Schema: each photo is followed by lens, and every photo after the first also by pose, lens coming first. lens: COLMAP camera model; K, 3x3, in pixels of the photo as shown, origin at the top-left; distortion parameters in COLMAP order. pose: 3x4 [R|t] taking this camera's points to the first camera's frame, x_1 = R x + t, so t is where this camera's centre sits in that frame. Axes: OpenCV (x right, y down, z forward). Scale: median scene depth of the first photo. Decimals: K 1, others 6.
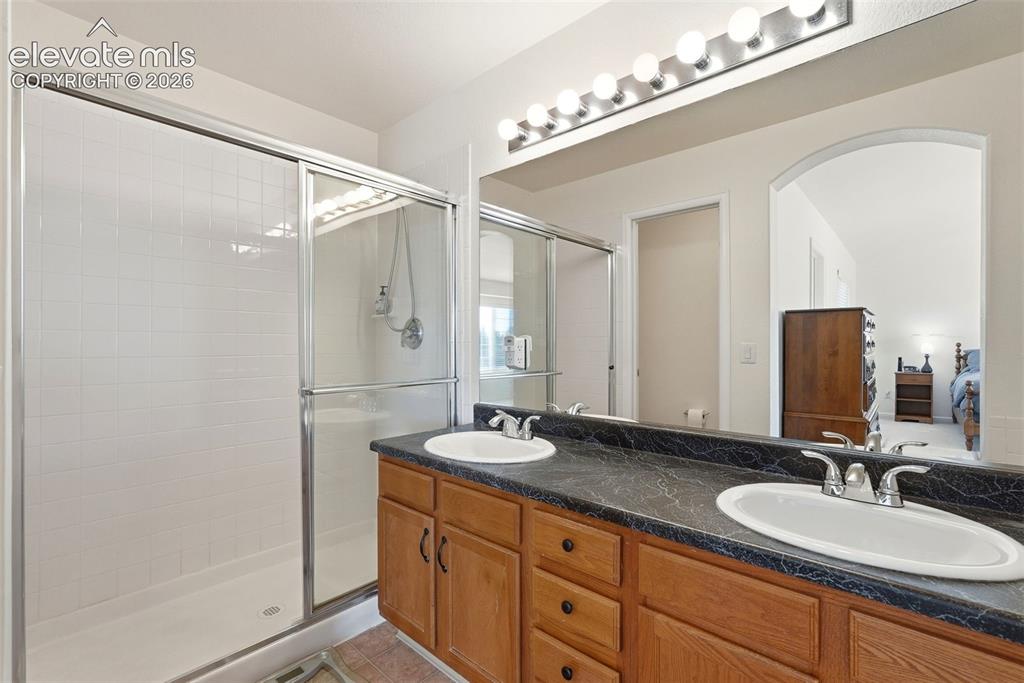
lens RADIAL K [[455.7, 0, 518.0], [0, 455.7, 344.0], [0, 0, 1]] dist [-0.015032, 0.007757]
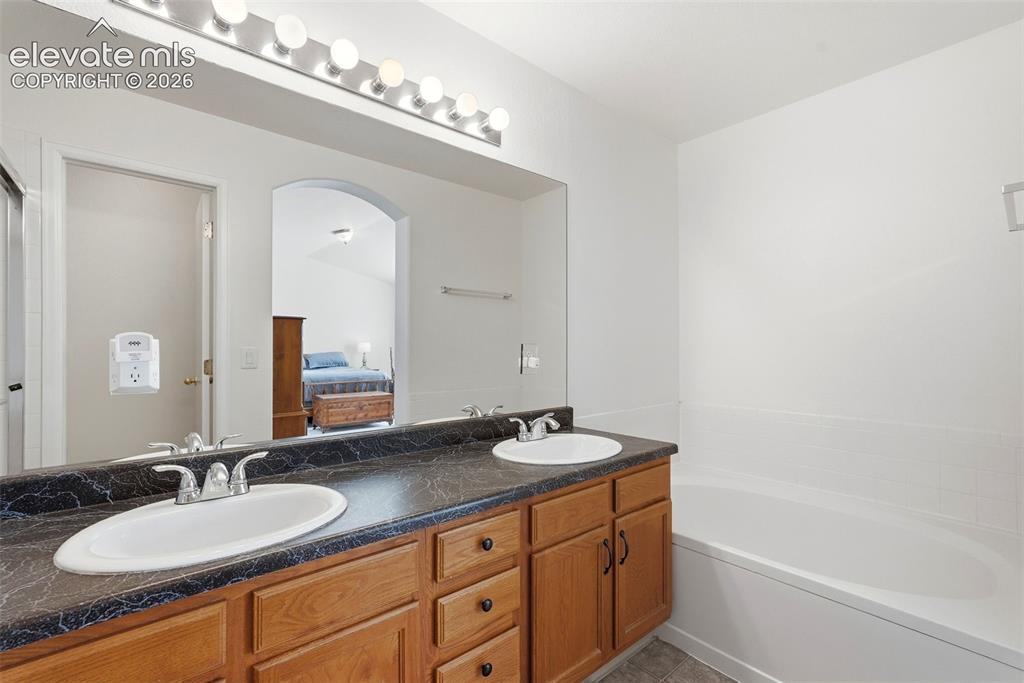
lens RADIAL K [[455.7, 0, 516.3], [0, 455.7, 344.8], [0, 0, 1]] dist [-0.015032, 0.007757]
pose [[0.117872, 0.007917, 0.992997, -0.597265], [0.001033, 0.999967, -0.008095, 0.001074], [-0.993028, 0.001980, 0.117860, 0.536129]]
